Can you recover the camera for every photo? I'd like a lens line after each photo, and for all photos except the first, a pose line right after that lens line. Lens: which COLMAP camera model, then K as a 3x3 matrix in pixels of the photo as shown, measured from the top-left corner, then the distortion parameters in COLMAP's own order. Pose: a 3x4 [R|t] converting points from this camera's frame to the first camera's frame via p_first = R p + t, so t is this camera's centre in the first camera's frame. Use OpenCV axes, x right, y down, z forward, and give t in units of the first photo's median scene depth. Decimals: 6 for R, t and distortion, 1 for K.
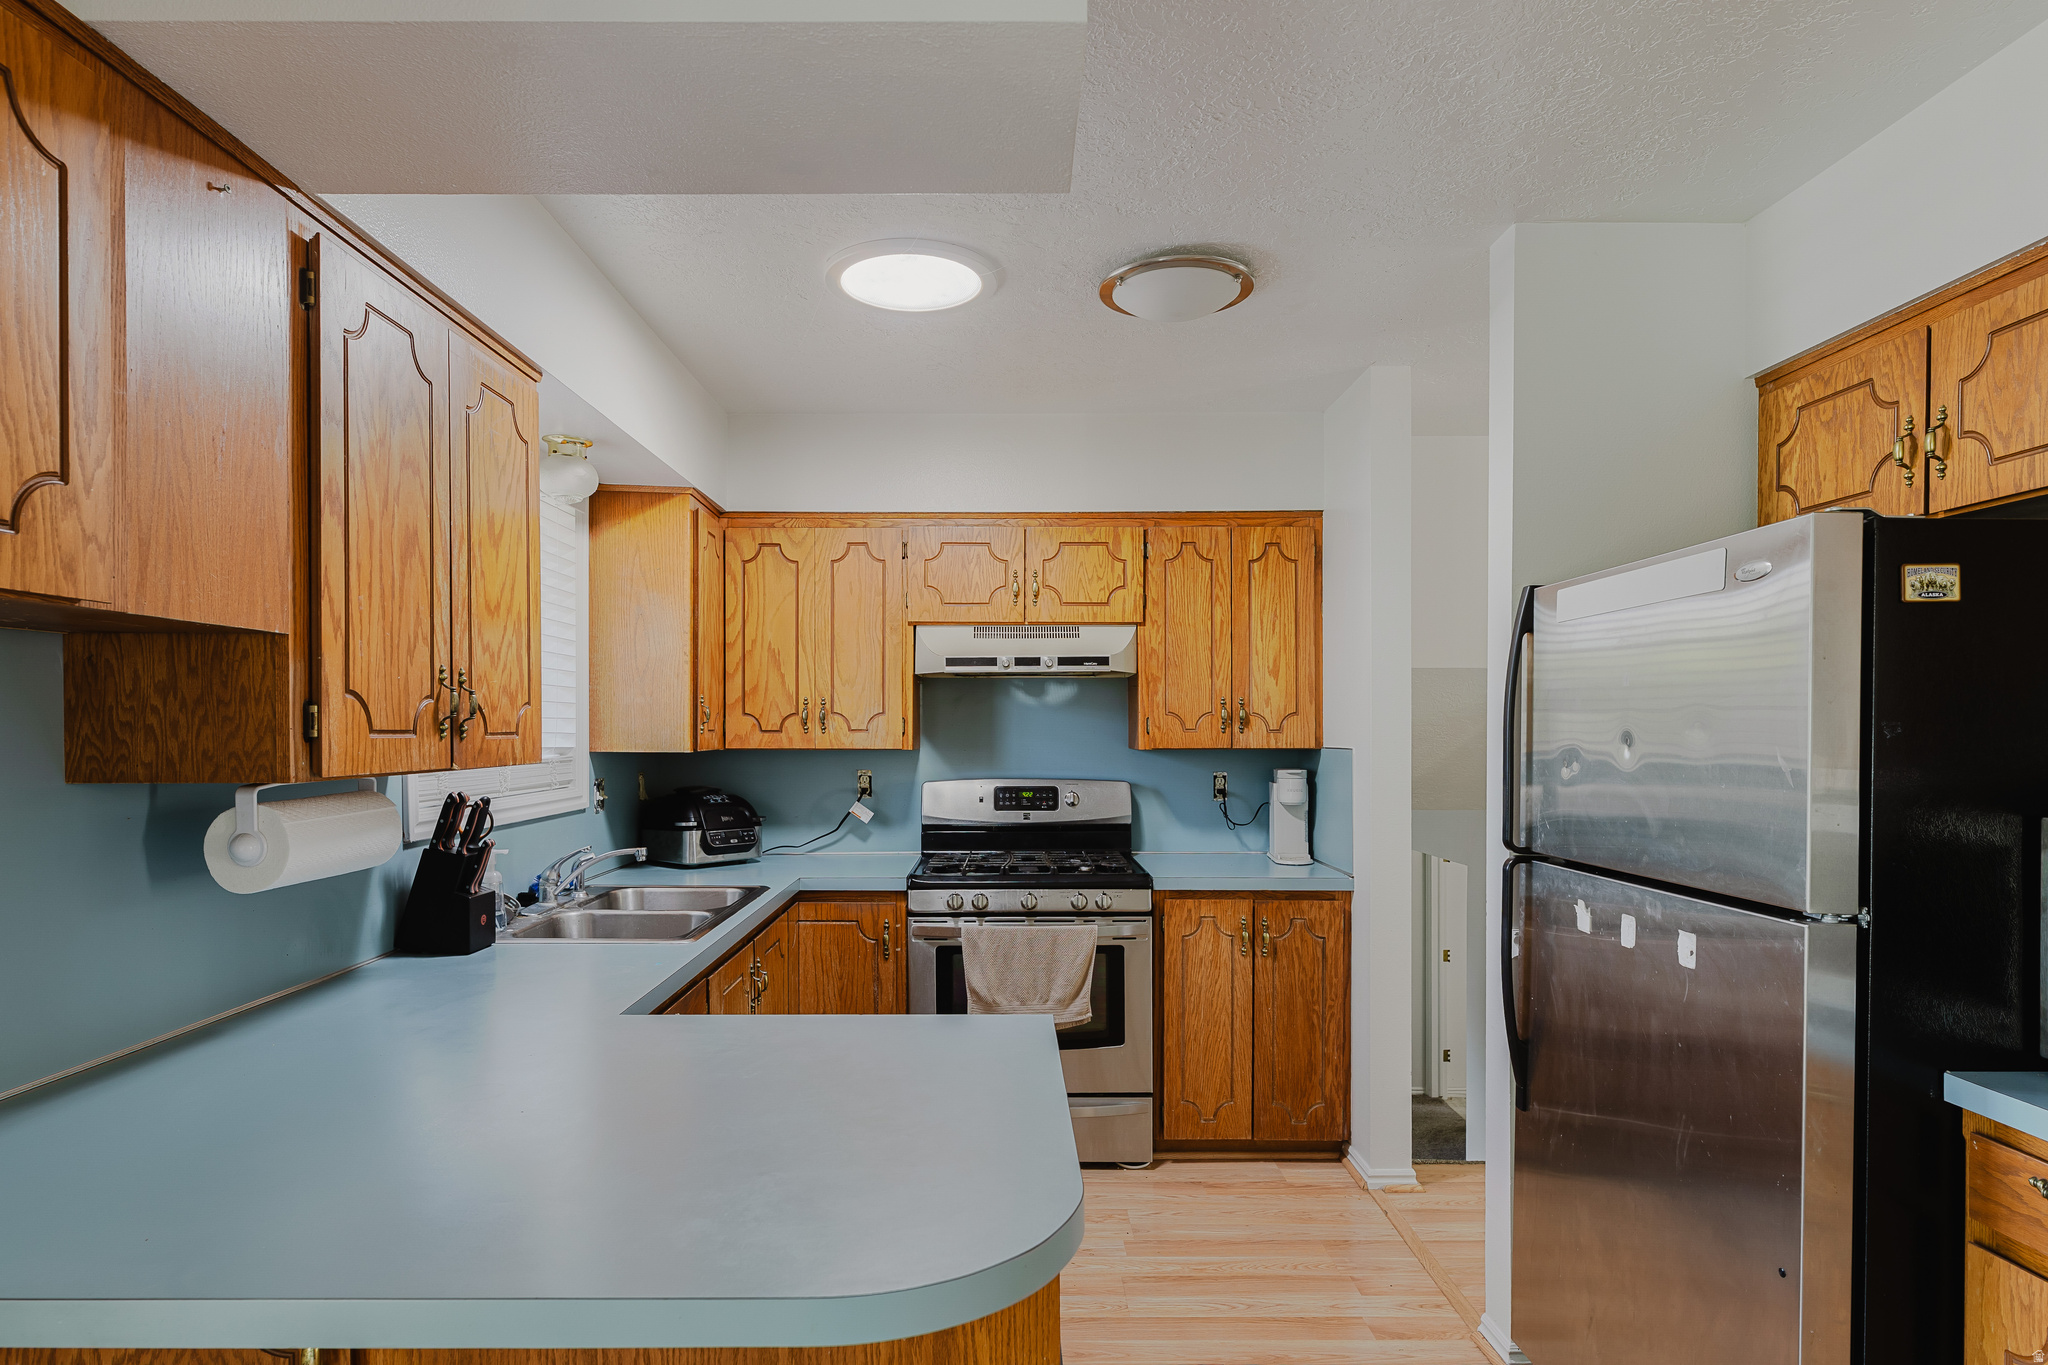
lens RADIAL K [[1110.7, 0, 1004.5], [0, 1110.7, 741.7], [0, 0, 1]] dist [0.000801, 0.000277]
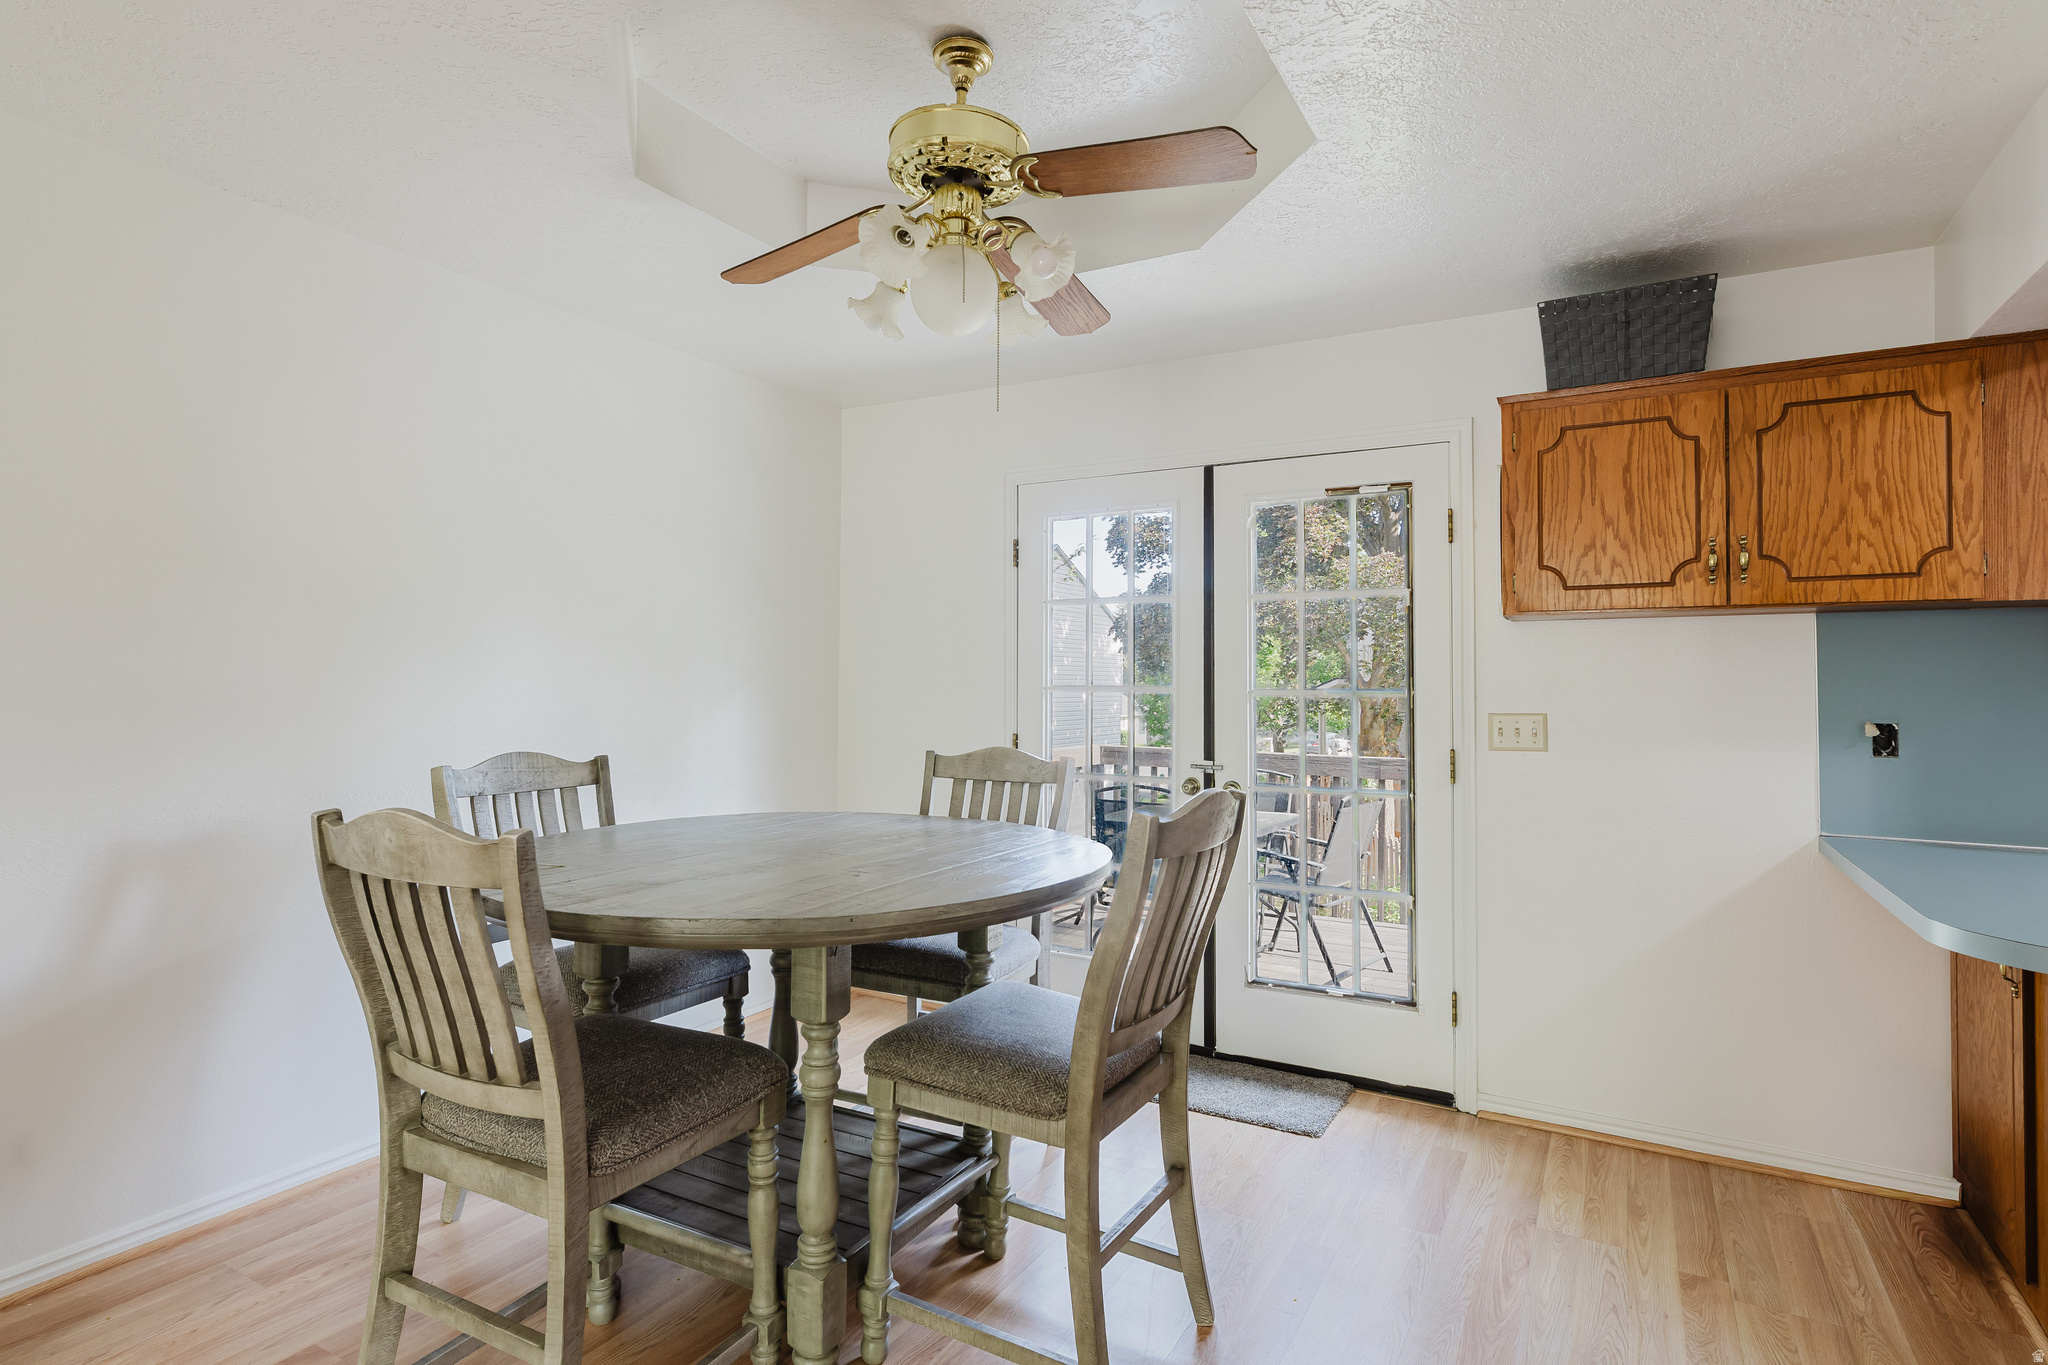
lens RADIAL K [[1045.1, 0, 1021.2], [0, 1045.1, 662.8], [0, 0, 1]] dist [-0.000725, -0.000377]
pose [[-0.495945, -0.021687, -0.868083, 0.640932], [-0.016329, 0.999744, -0.015647, 0.021395], [0.868200, 0.006415, -0.496172, 0.132986]]
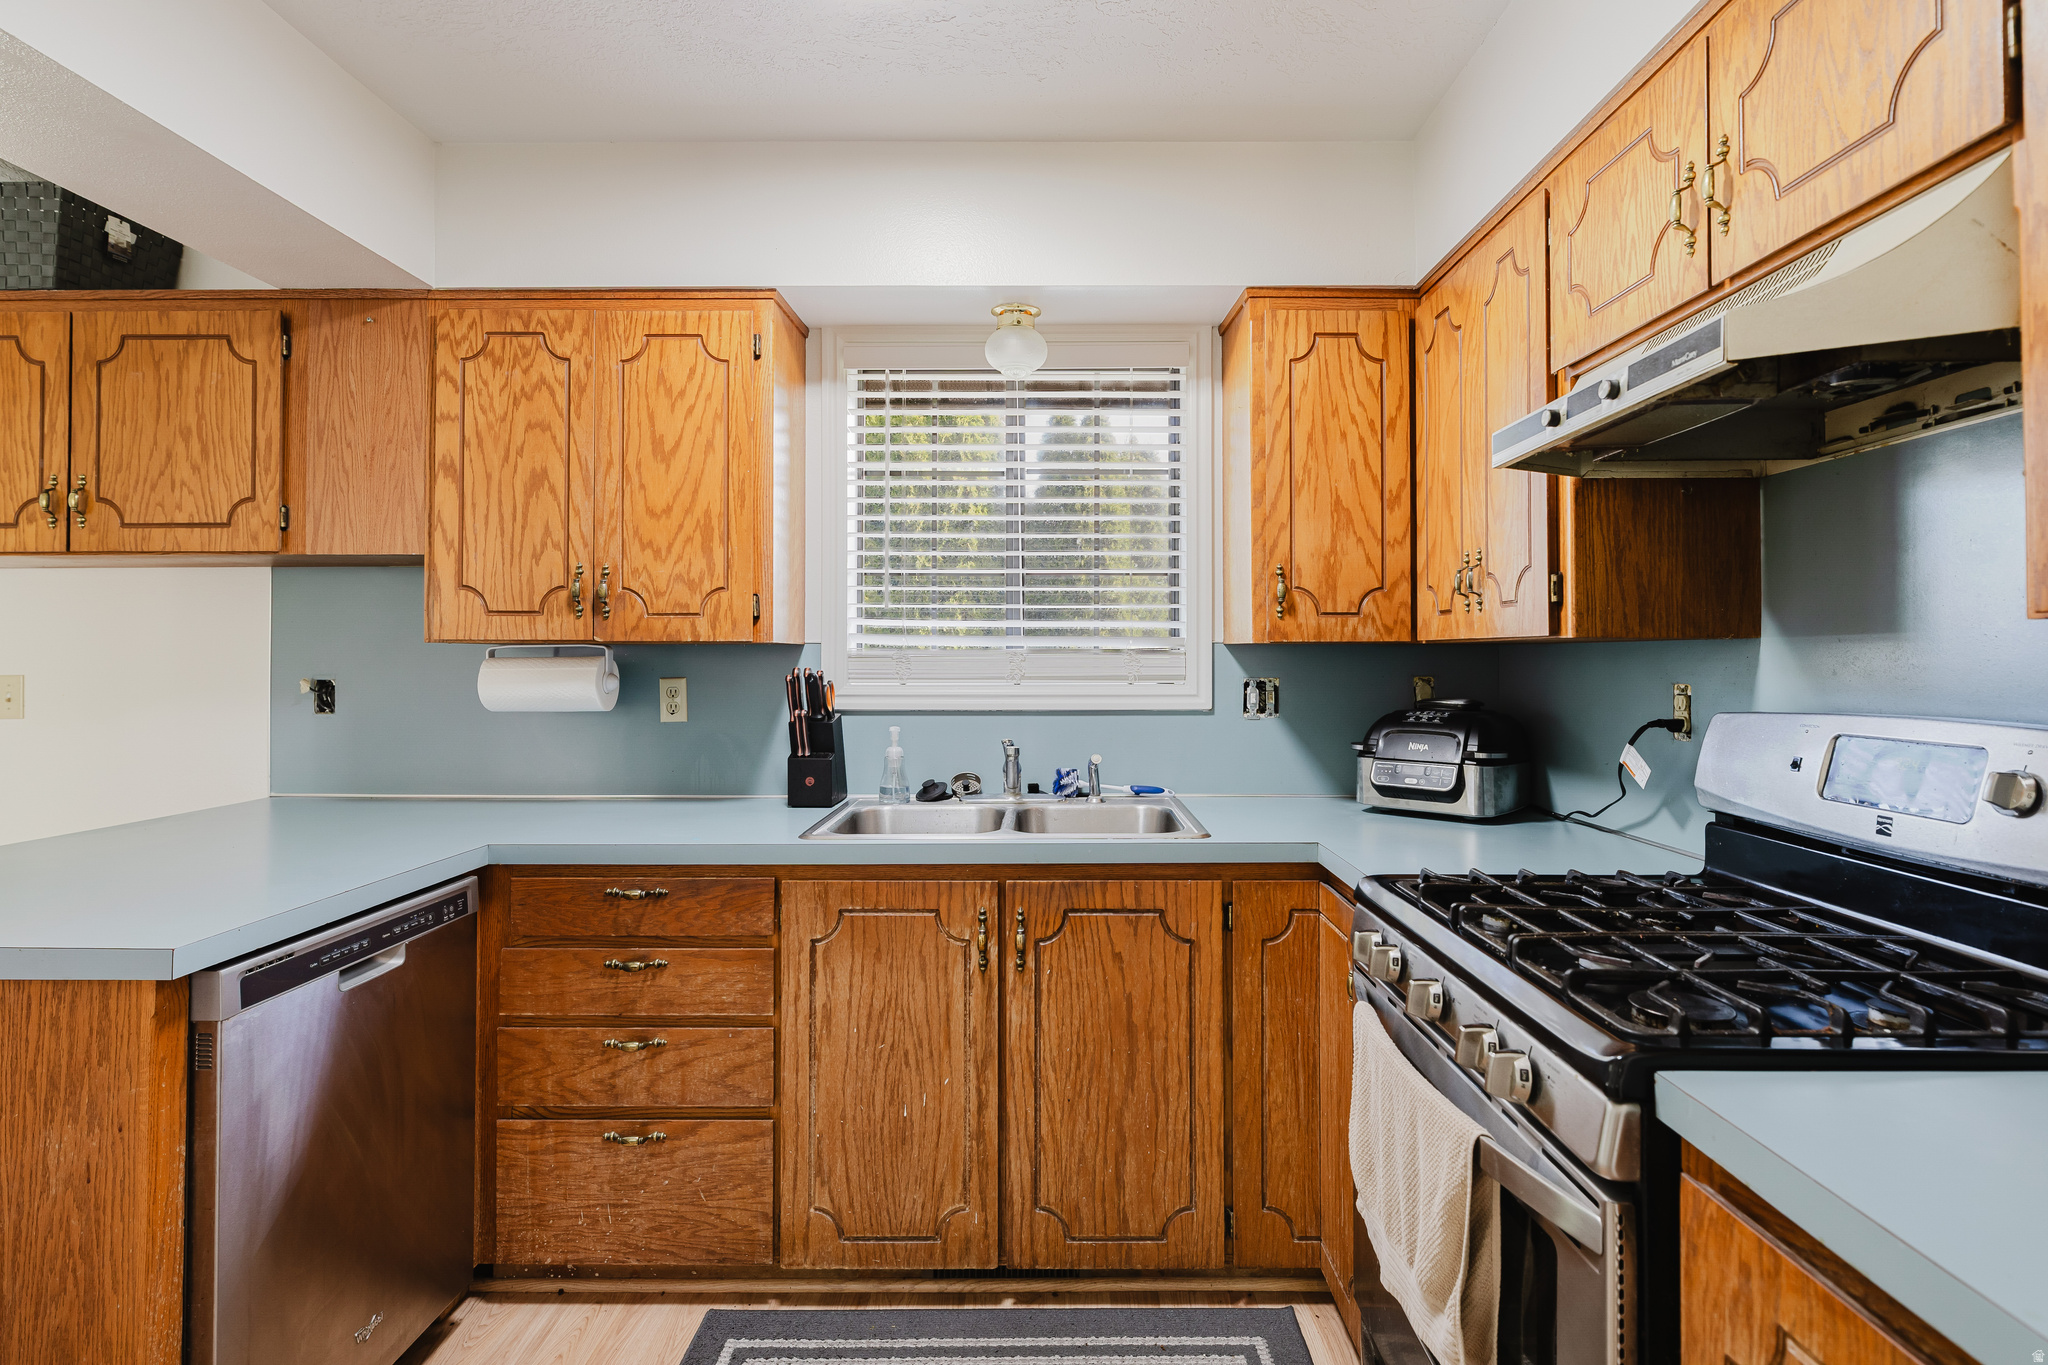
lens RADIAL K [[1024.8, 0, 1046.4], [0, 1024.8, 644.4], [0, 0, 1]] dist [-0.000331, 0.000303]
pose [[-0.004651, -0.014047, -0.999891, 0.396776], [-0.012997, 0.999818, -0.013985, 0.021561], [0.999905, 0.012930, -0.004833, 0.854034]]
